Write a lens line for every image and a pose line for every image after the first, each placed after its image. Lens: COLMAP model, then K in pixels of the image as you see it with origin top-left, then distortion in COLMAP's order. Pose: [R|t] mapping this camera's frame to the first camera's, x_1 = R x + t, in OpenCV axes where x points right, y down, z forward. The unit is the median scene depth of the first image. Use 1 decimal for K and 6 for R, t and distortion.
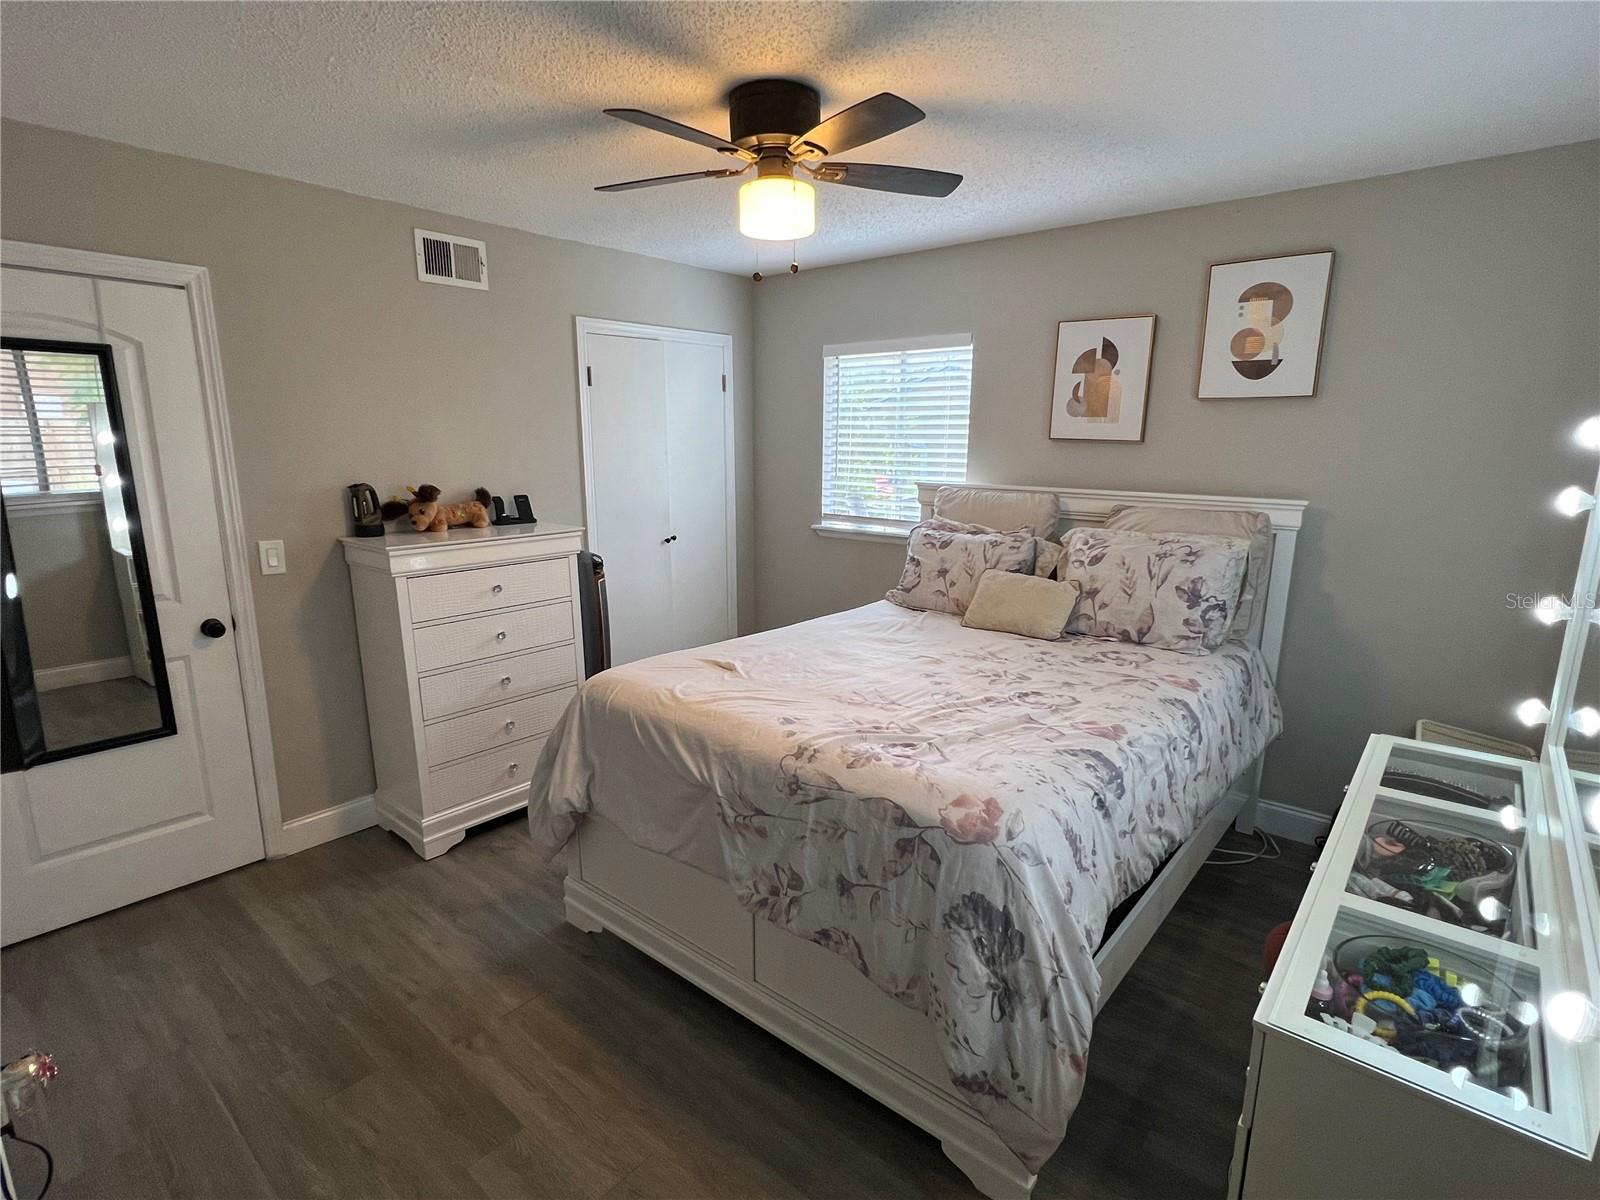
lens RADIAL K [[791.5, 0, 801.3], [0, 791.5, 605.8], [0, 0, 1]] dist [0.000847, 0.000640]
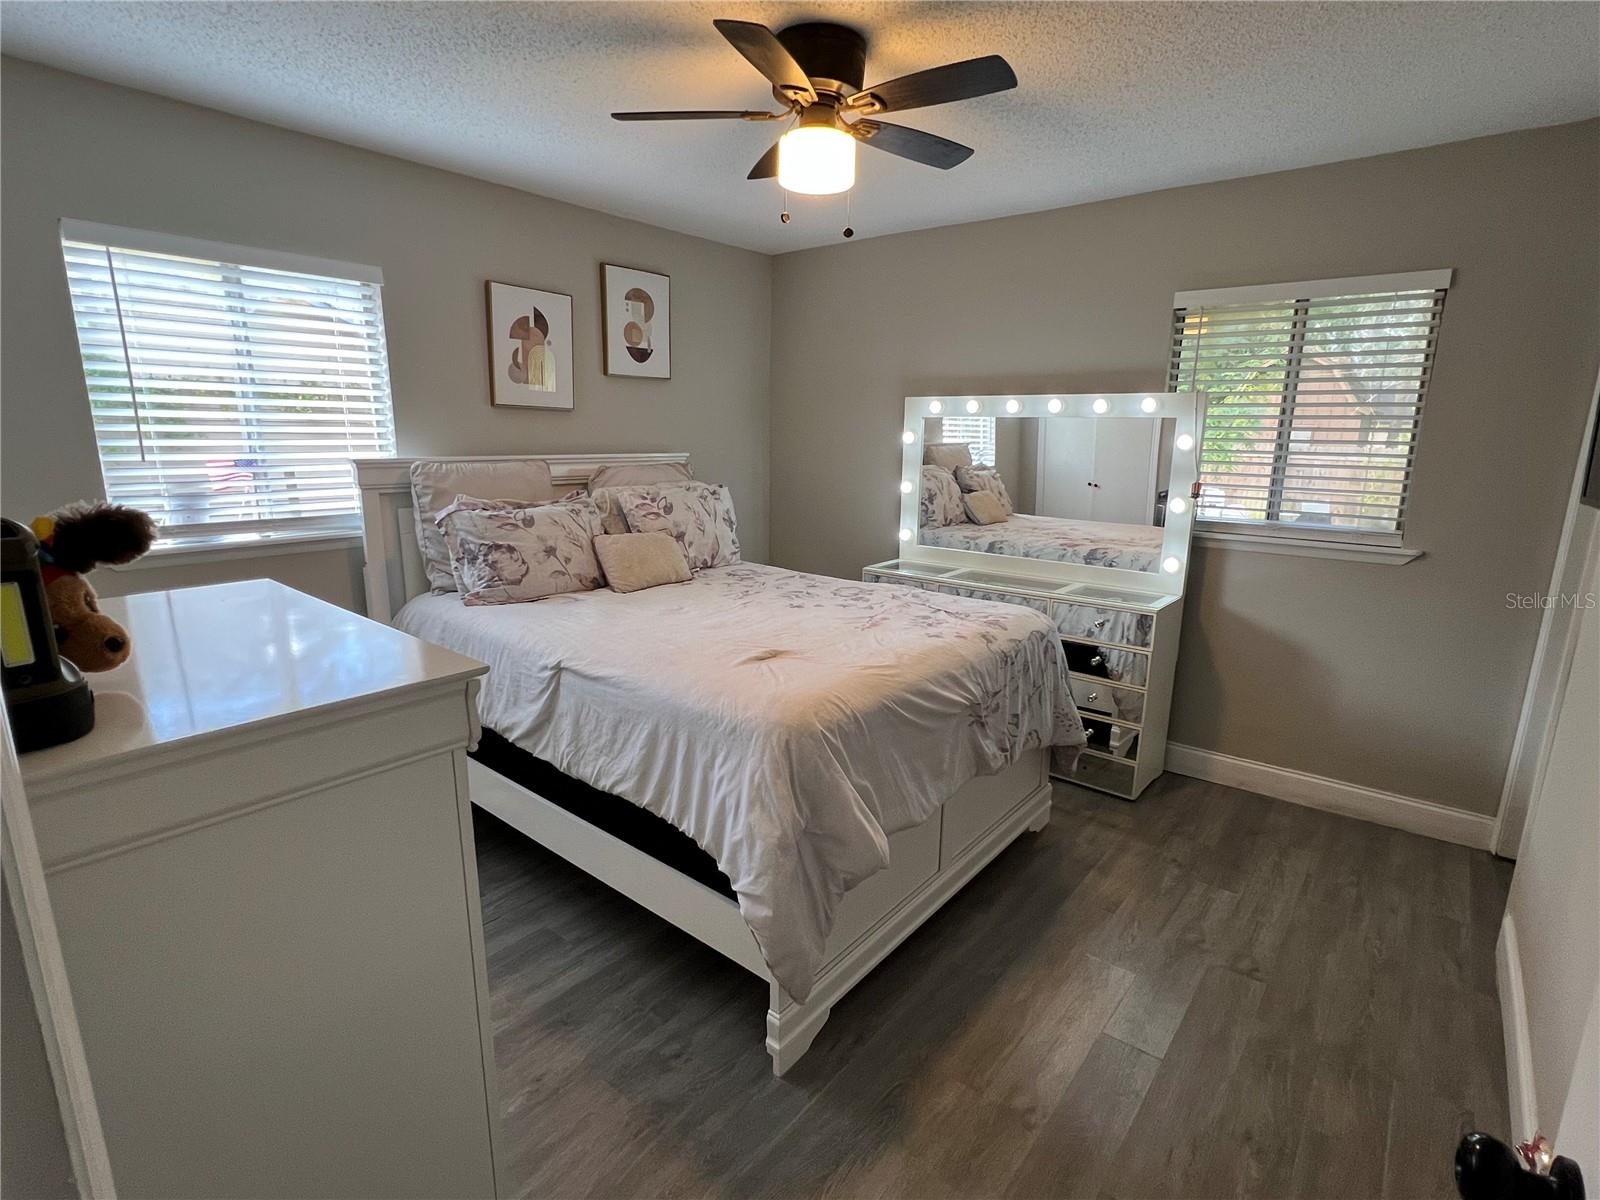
lens RADIAL K [[791.5, 0, 801.4], [0, 791.5, 599.6], [0, 0, 1]] dist [0.000847, 0.000640]
pose [[-0.007551, -0.214787, 0.976632, -0.781718], [0.201330, 0.956333, 0.211879, -0.134307], [-0.979494, 0.198225, 0.036021, 0.764033]]
